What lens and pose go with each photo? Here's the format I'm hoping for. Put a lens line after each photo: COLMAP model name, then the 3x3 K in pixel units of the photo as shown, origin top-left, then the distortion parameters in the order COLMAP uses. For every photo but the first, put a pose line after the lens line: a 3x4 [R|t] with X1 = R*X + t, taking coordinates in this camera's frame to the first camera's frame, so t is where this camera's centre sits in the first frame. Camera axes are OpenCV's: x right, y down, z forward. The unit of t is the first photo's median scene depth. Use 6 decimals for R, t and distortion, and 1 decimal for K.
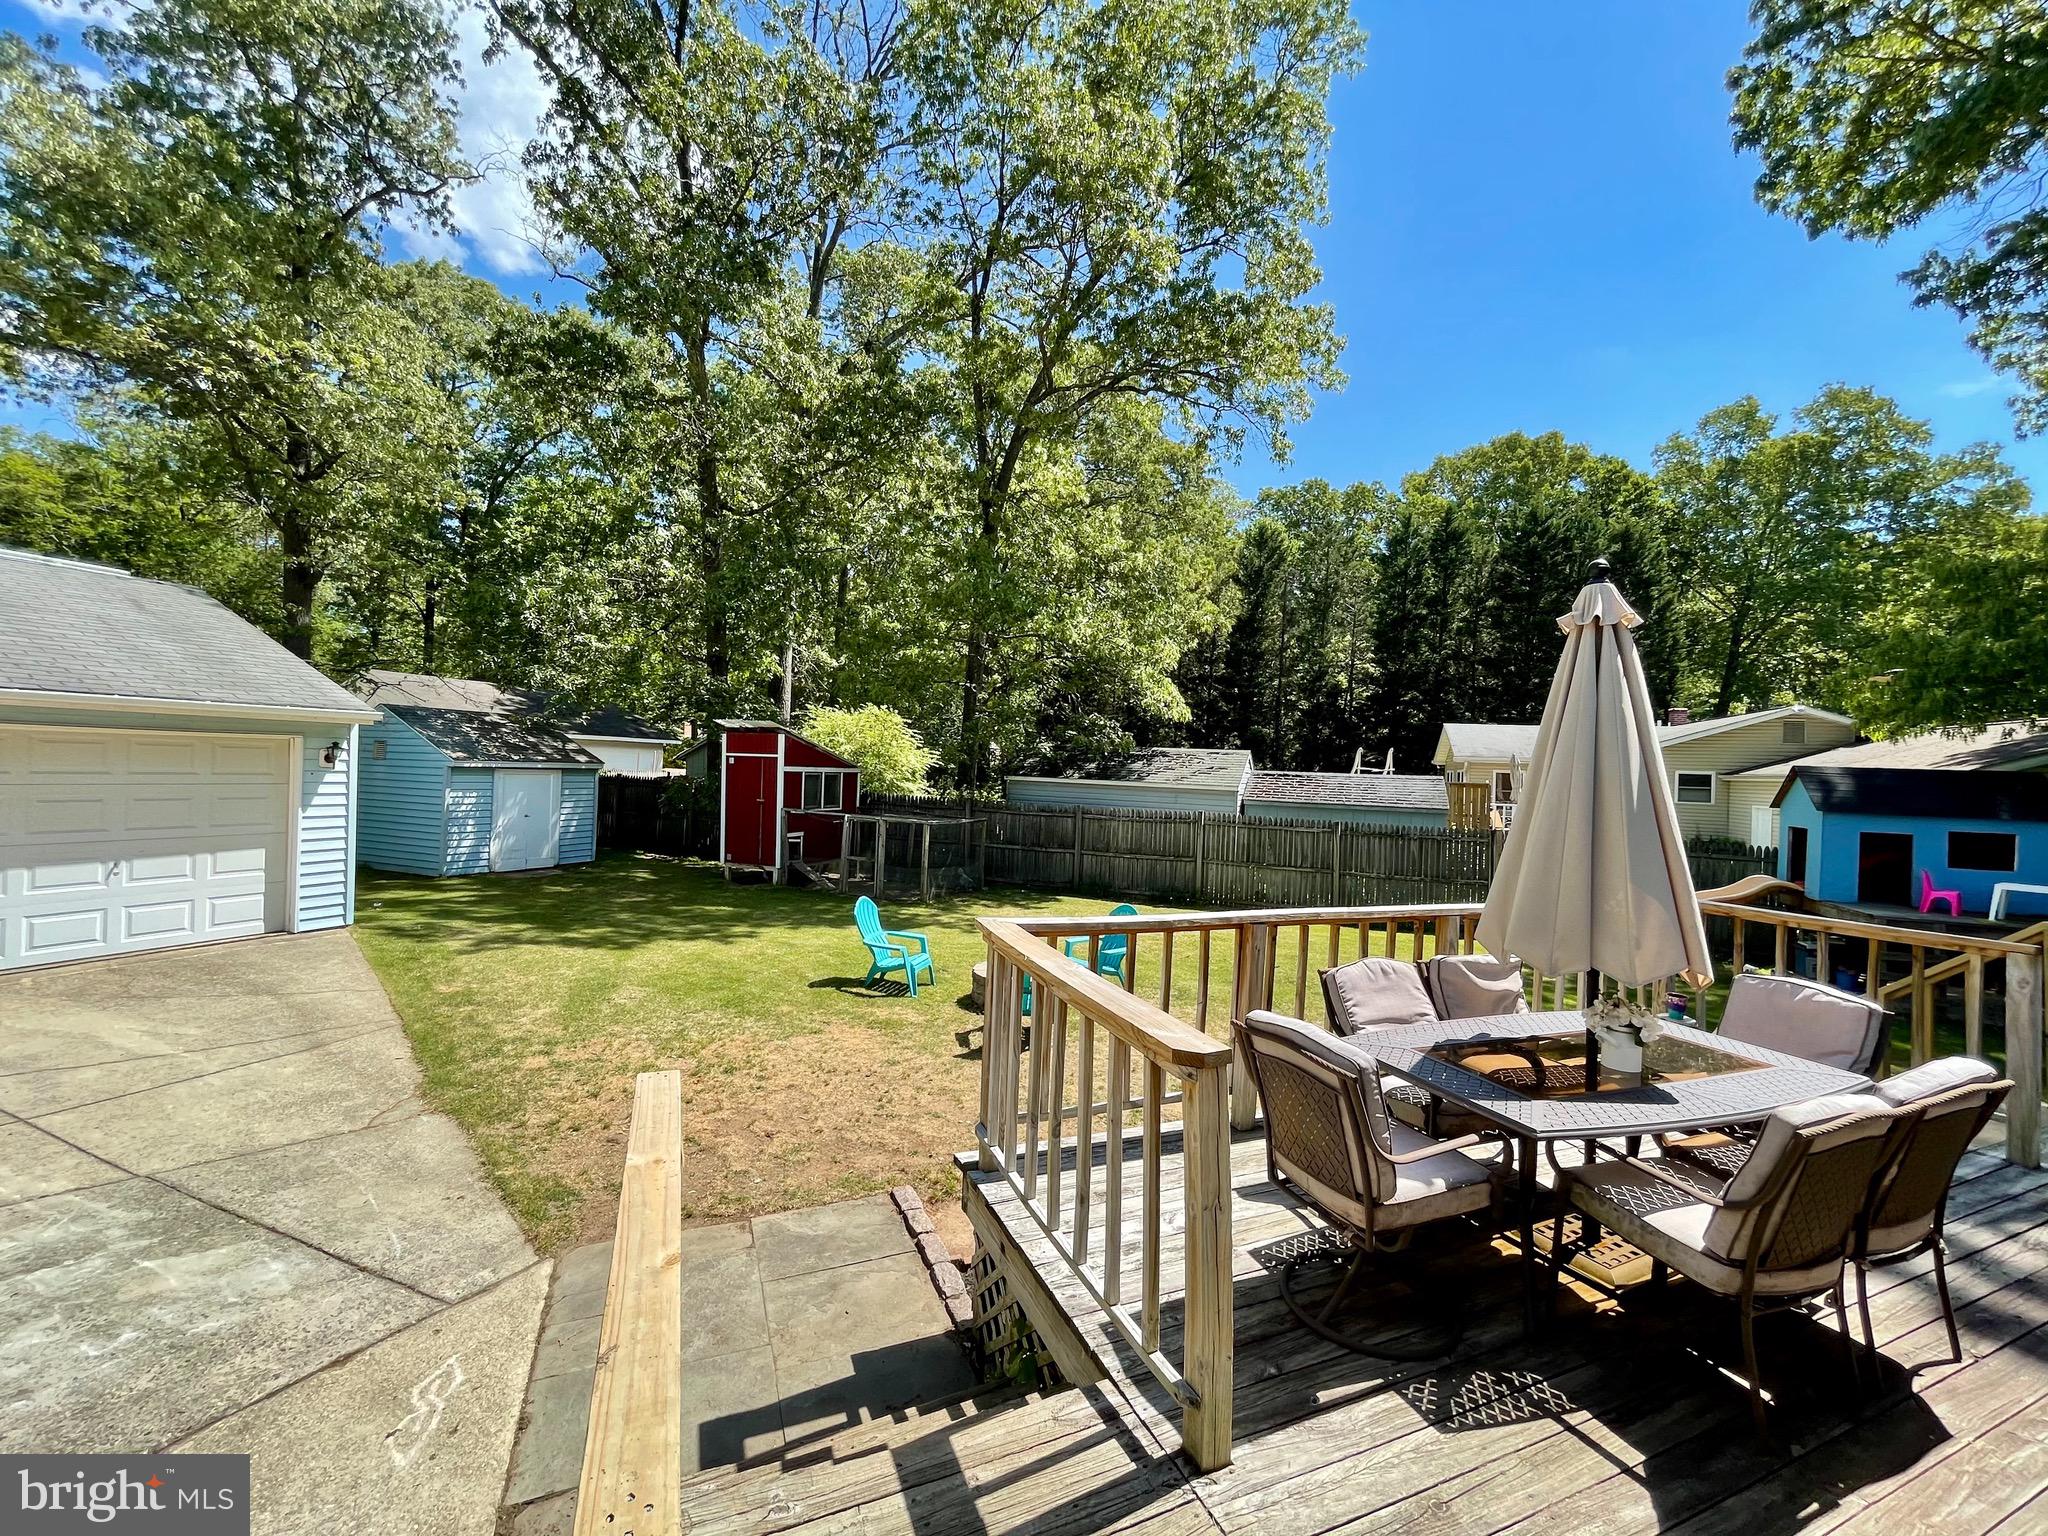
lens RADIAL K [[830.8, 0, 1023.3], [0, 830.8, 773.1], [0, 0, 1]] dist [-0.002921, 0.000710]
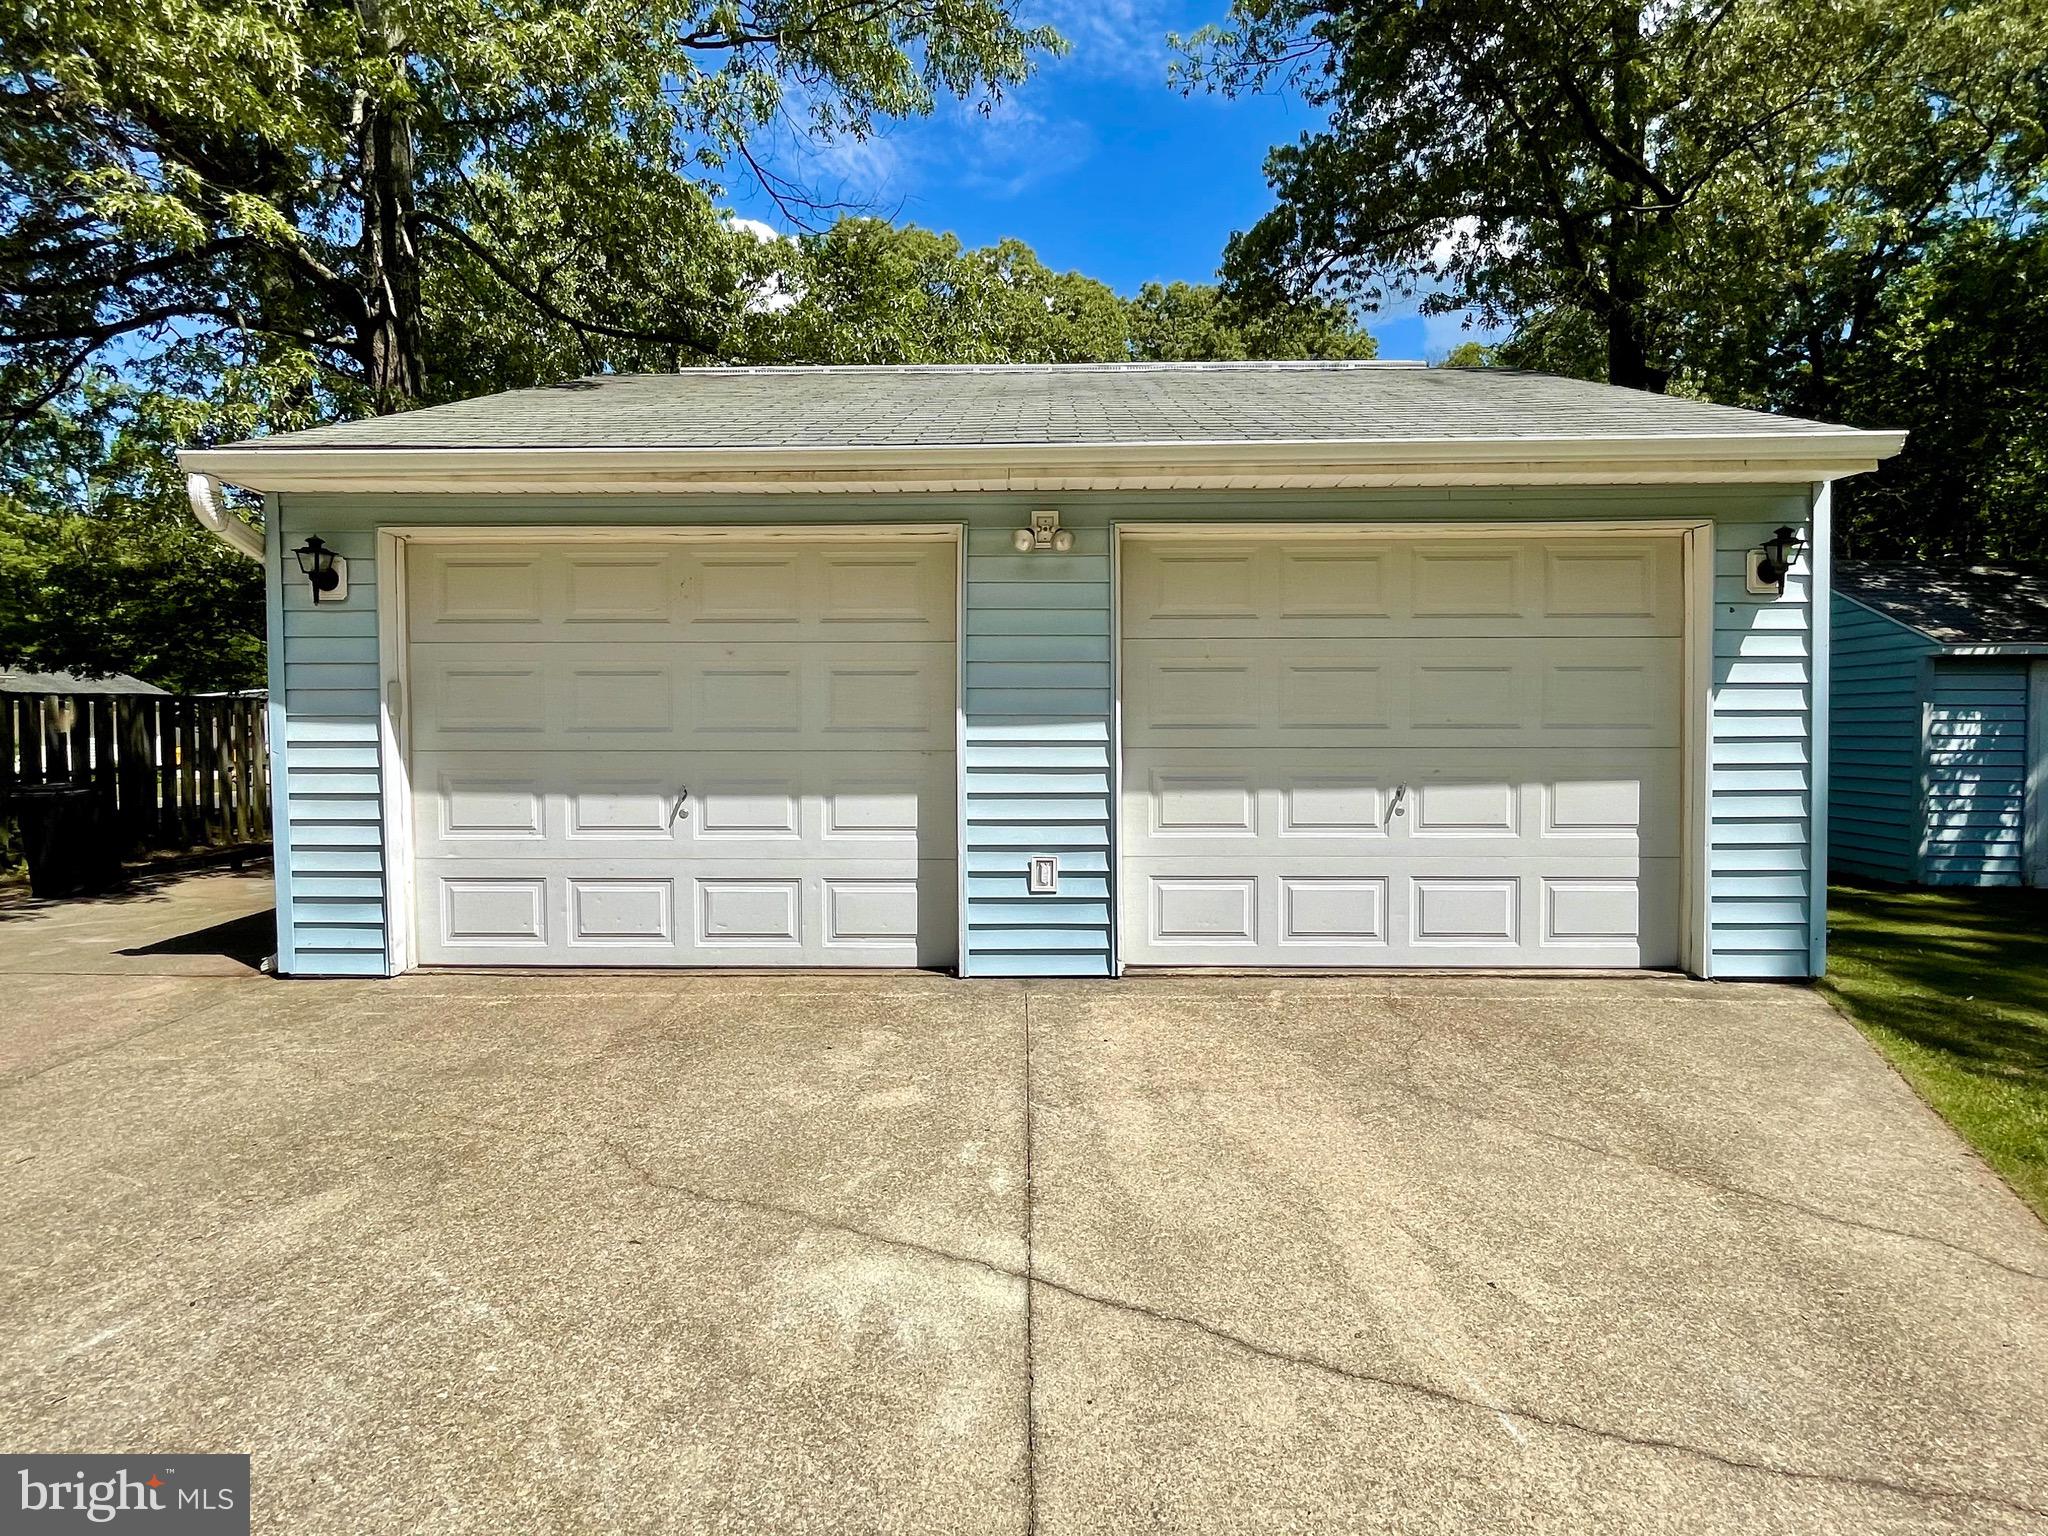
lens RADIAL K [[1034.4, 0, 1032.1], [0, 1034.4, 772.7], [0, 0, 1]] dist [-0.006086, -0.000318]
pose [[0.347167, -0.000021, -0.937803, -0.473761], [0.010748, 0.999934, 0.003957, 0.076131], [0.937742, -0.011454, 0.347144, 0.466250]]
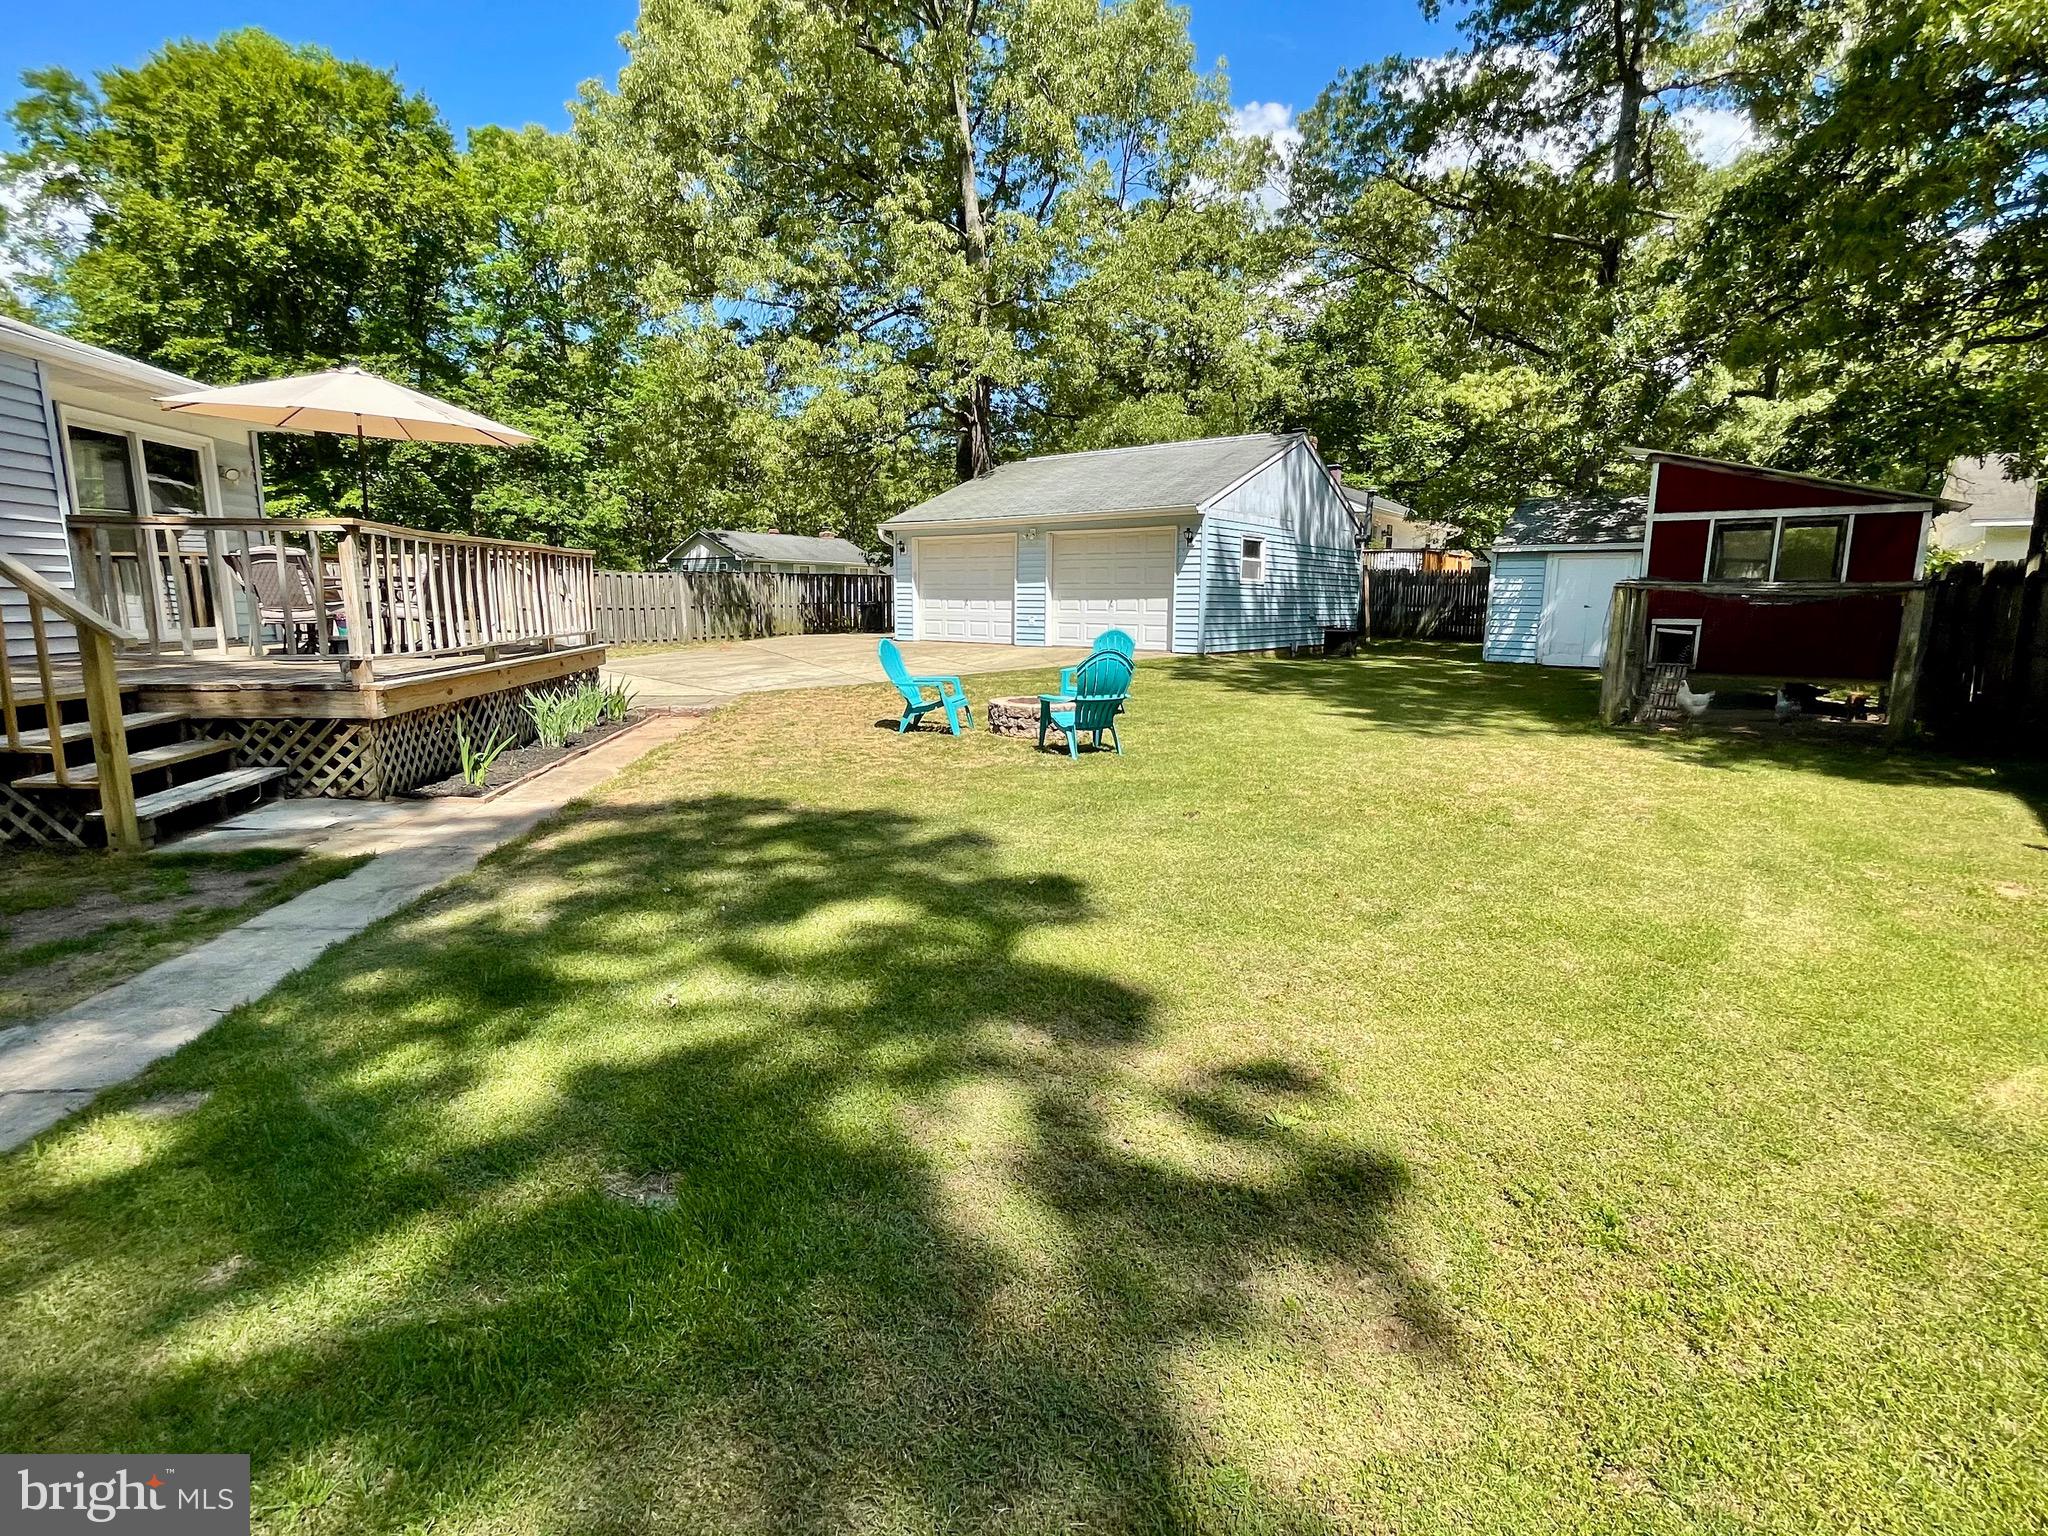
lens RADIAL K [[958.1, 0, 1026.6], [0, 958.1, 758.5], [0, 0, 1]] dist [-0.000904, -0.000211]
pose [[-0.281828, 0.121488, -0.951742, 0.947172], [-0.022321, 0.990853, 0.133090, 0.149998], [0.959205, 0.058753, -0.276539, 1.204732]]
